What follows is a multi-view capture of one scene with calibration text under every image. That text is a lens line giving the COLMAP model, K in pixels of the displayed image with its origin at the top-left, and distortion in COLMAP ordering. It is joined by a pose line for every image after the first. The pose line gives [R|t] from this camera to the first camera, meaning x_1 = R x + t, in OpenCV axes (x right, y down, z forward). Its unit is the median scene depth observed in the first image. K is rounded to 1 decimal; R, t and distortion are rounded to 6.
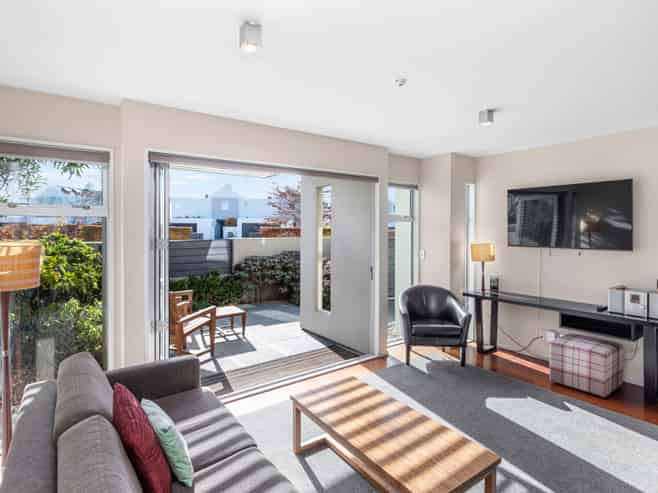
lens RADIAL K [[361.7, 0, 329.0], [0, 361.7, 246.5], [0, 0, 1]] dist [-0.003432, -0.000313]
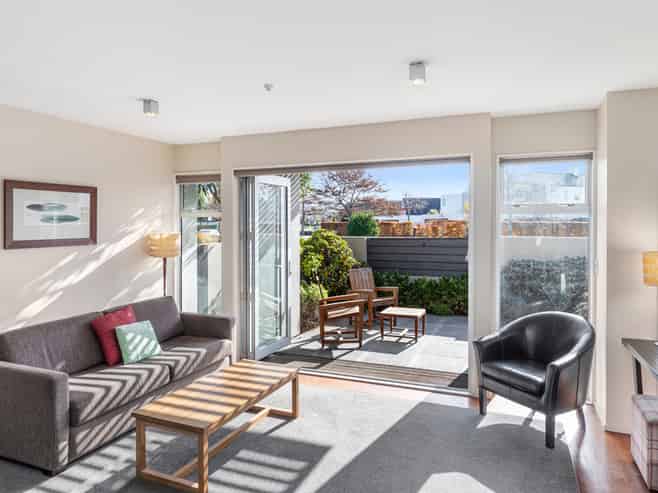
lens RADIAL K [[465.3, 0, 329.0], [0, 465.3, 246.5], [0, 0, 1]] dist [-0.001631, -0.001323]
pose [[0.509518, 0.038744, -0.859587, 0.856764], [-0.042783, 0.998891, 0.019663, -0.009447], [0.859396, 0.026757, 0.510610, 0.265346]]
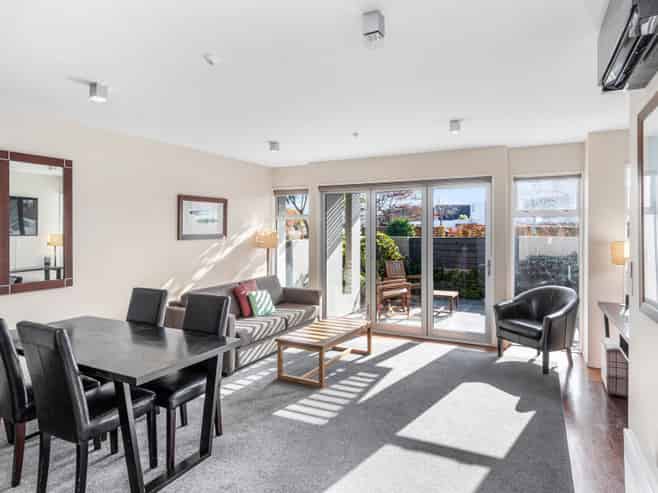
lens RADIAL K [[431.1, 0, 329.5], [0, 431.1, 243.4], [0, 0, 1]] dist [0.001491, 0.001561]
pose [[0.438682, 0.027592, -0.898218, 1.106506], [-0.046087, 0.998904, 0.008176, 0.018960], [0.897460, 0.037810, 0.439473, 0.026248]]
